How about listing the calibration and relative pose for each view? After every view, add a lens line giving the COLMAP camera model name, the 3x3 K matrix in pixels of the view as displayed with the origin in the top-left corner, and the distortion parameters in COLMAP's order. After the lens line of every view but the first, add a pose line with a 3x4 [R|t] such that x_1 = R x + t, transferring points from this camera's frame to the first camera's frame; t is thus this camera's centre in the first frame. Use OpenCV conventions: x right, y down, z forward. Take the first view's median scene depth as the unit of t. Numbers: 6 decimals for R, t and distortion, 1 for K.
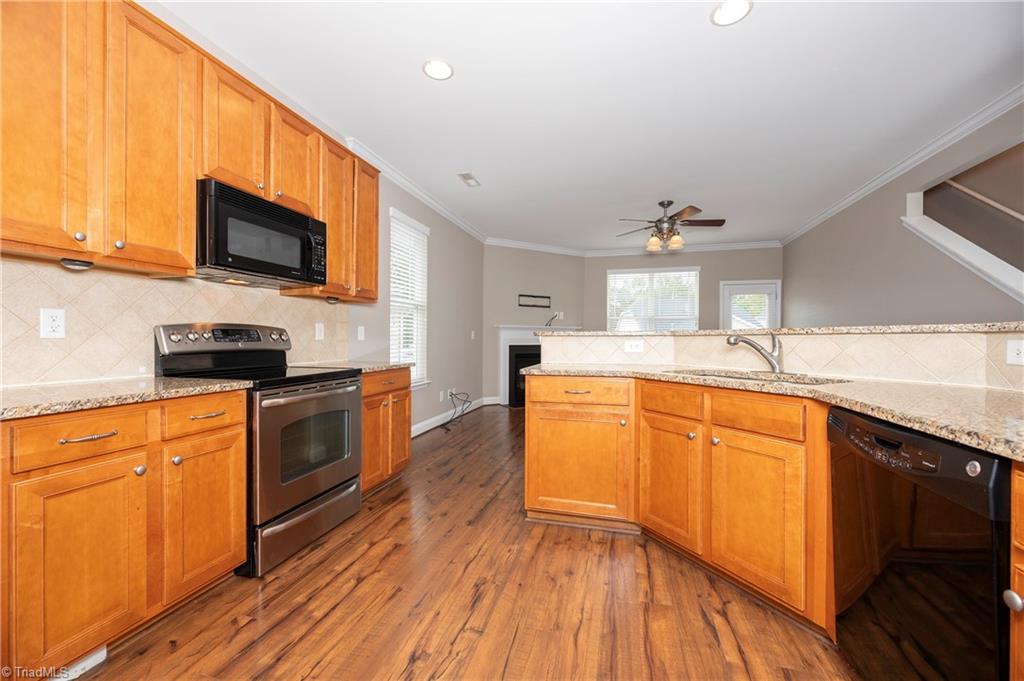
lens RADIAL K [[391.0, 0, 512.0], [0, 391.0, 340.5], [0, 0, 1]] dist [-0.004113, -0.000165]
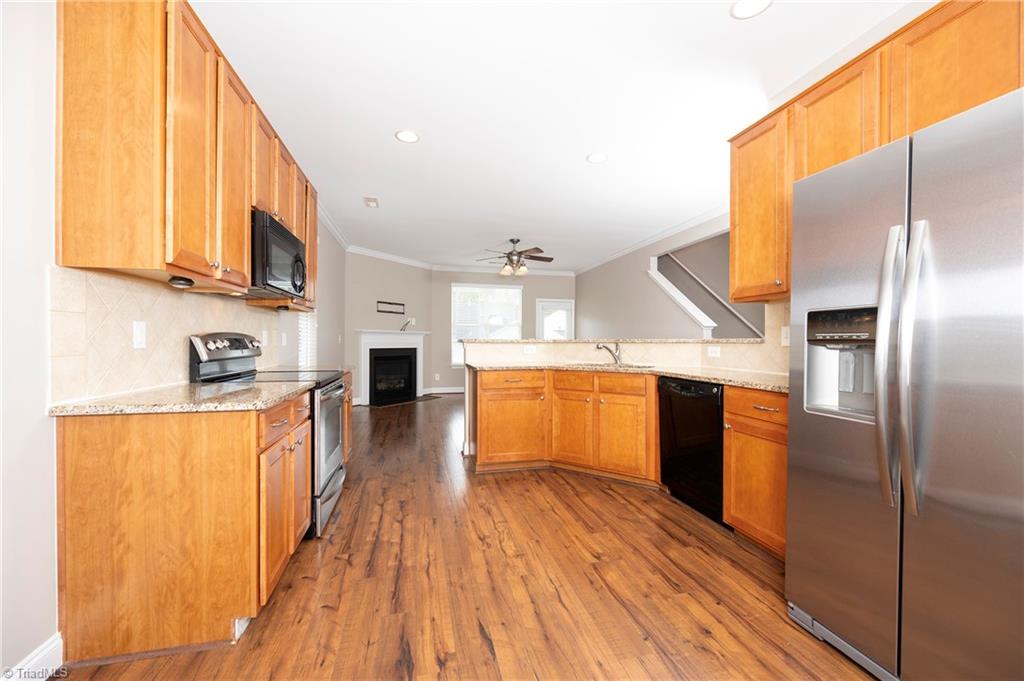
lens RADIAL K [[388.4, 0, 500.7], [0, 388.4, 342.1], [0, 0, 1]] dist [-0.000823, -0.000097]
pose [[0.884641, 0.000373, 0.466272, -0.753423], [-0.000048, 1.000000, -0.000708, -0.021249], [-0.466272, 0.000604, 0.884641, -0.401613]]
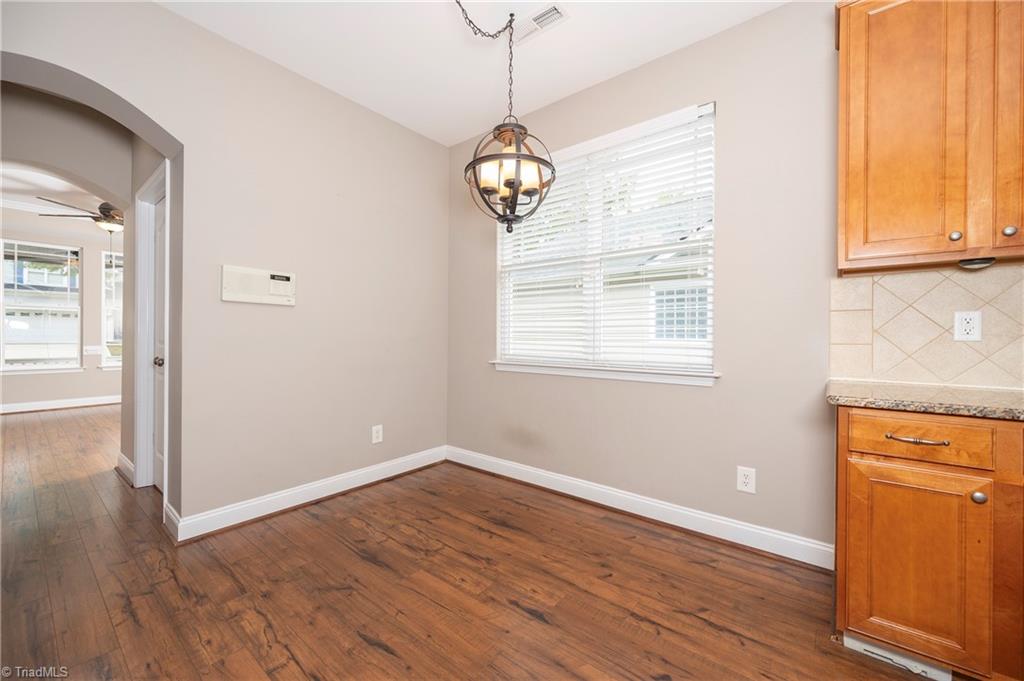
lens RADIAL K [[403.9, 0, 512.4], [0, 403.9, 338.1], [0, 0, 1]] dist [-0.000967, -0.000197]
pose [[-0.396514, -0.001506, -0.918027, 0.205884], [-0.009485, 0.999952, 0.002456, -0.004829], [0.917980, 0.009681, -0.396510, 0.326993]]
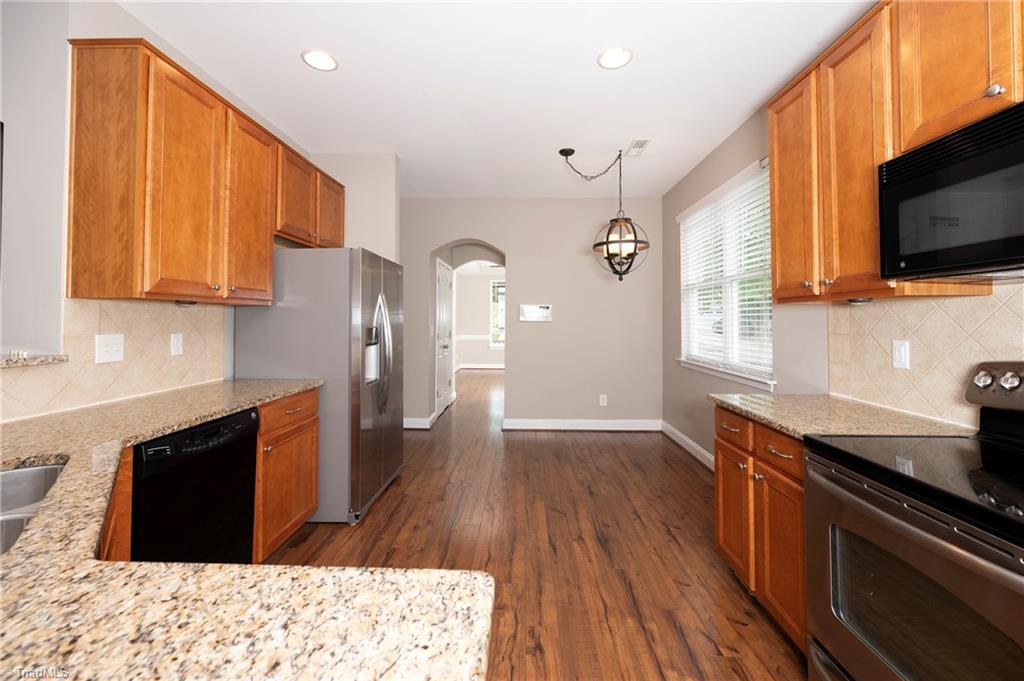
lens RADIAL K [[403.9, 0, 512.4], [0, 403.9, 338.1], [0, 0, 1]] dist [-0.000967, -0.000197]
pose [[-0.970385, 0.006602, -0.241473, 0.083795], [-0.003410, 0.999153, 0.041019, -0.118233], [0.241540, 0.040627, -0.969540, 1.656037]]
